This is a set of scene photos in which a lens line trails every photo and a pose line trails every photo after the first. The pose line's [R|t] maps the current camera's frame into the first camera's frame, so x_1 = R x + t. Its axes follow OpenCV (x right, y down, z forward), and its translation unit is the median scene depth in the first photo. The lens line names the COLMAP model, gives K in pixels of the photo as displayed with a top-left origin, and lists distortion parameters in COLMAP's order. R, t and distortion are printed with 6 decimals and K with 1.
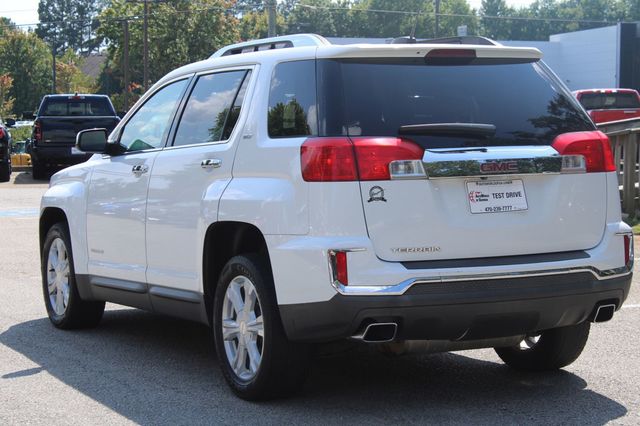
lens RADIAL K [[1533.7, 0, 320.0], [0, 1533.7, 213.0], [0, 0, 1]] dist [0.065063, 0.471163]
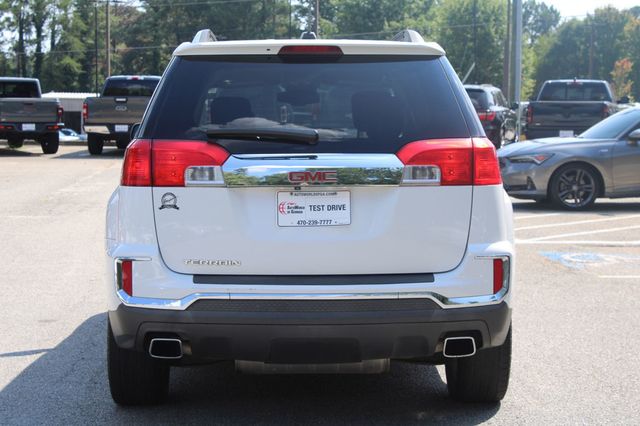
lens RADIAL K [[1405.3, 0, 320.0], [0, 1405.3, 213.0], [0, 0, 1]] dist [0.042128, 0.628837]
pose [[0.906094, 0.046448, -0.420518, 0.469778], [-0.038279, 0.998879, 0.027850, -0.031722], [0.421341, -0.009137, 0.906856, 0.249454]]
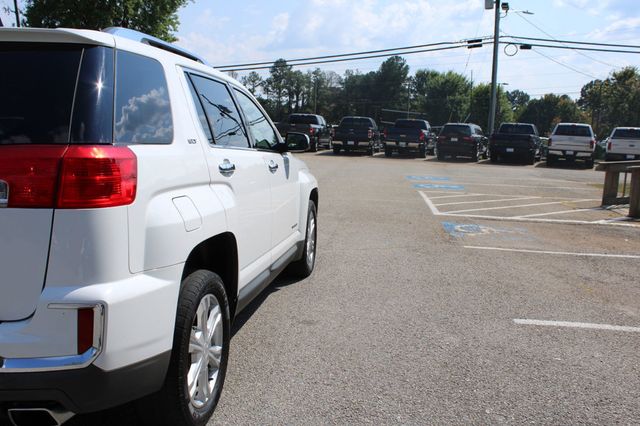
lens RADIAL K [[599.1, 0, 314.6], [0, 599.1, 210.7], [0, 0, 1]] dist [-0.154886, 0.164632]
pose [[0.813663, 0.117735, -0.569290, 0.439874], [-0.078084, 0.992537, 0.093665, -0.060874], [0.576069, -0.031760, 0.816784, 0.909586]]
